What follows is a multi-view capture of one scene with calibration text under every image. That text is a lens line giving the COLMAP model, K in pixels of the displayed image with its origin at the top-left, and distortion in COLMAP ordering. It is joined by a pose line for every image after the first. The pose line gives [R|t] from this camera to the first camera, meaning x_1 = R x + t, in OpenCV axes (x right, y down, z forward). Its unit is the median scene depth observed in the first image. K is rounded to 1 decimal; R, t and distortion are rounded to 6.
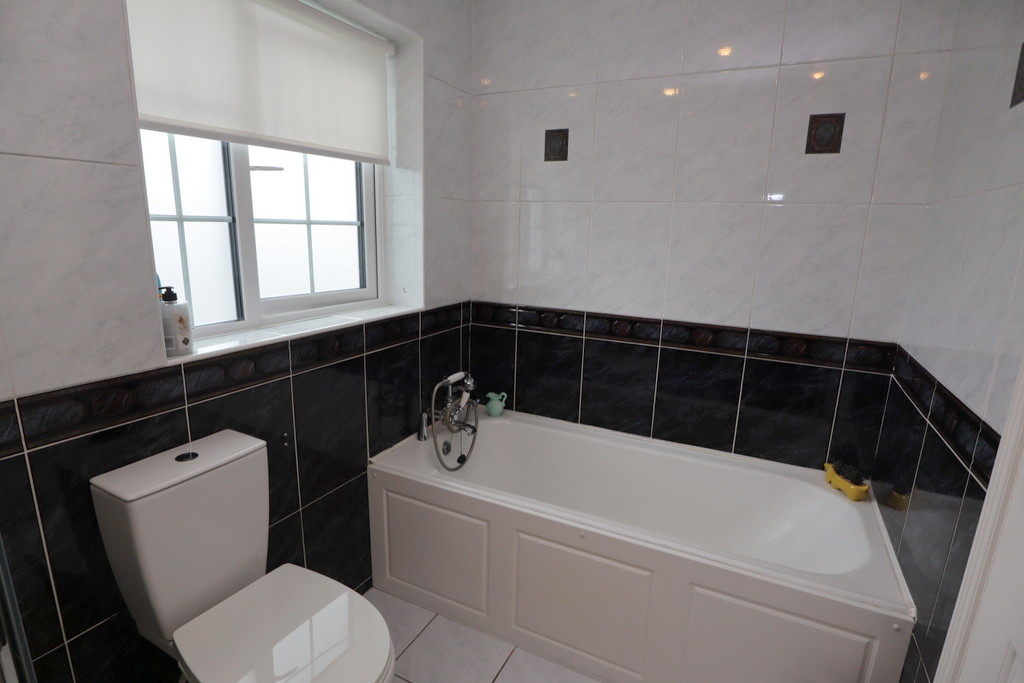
lens RADIAL K [[517.5, 0, 512.5], [0, 517.5, 344.0], [0, 0, 1]] dist [-0.032973, 0.007024]
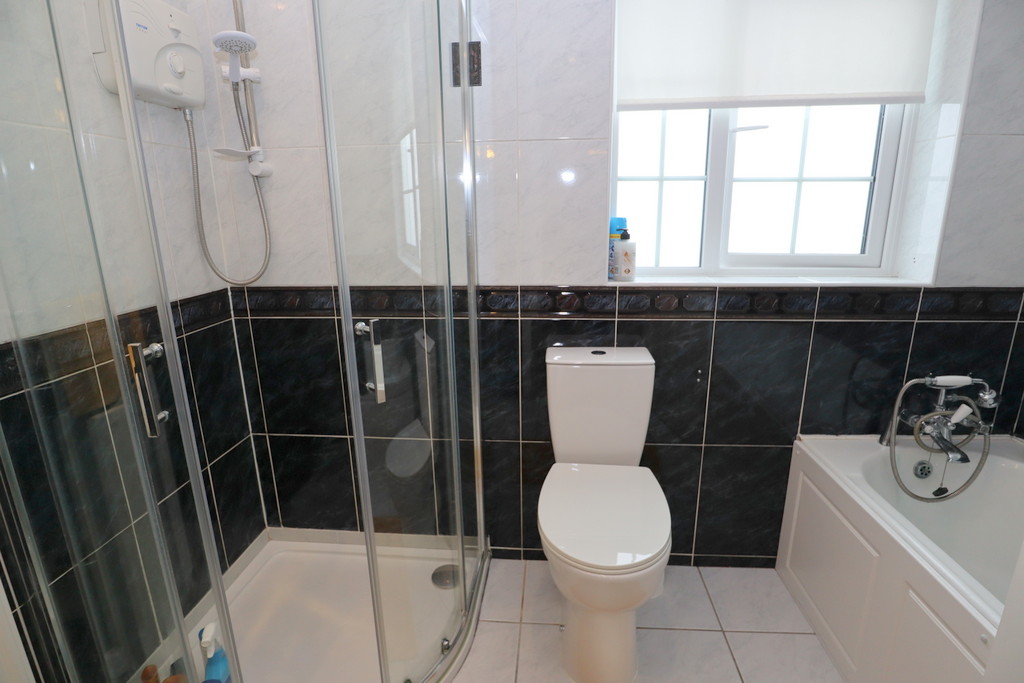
lens RADIAL K [[517.5, 0, 513.4], [0, 517.5, 344.9], [0, 0, 1]] dist [-0.032973, 0.007024]
pose [[0.377627, 0.201601, -0.903745, 0.315114], [-0.182136, 0.973115, 0.140971, 0.029121], [0.907868, 0.111371, 0.404193, 0.140620]]
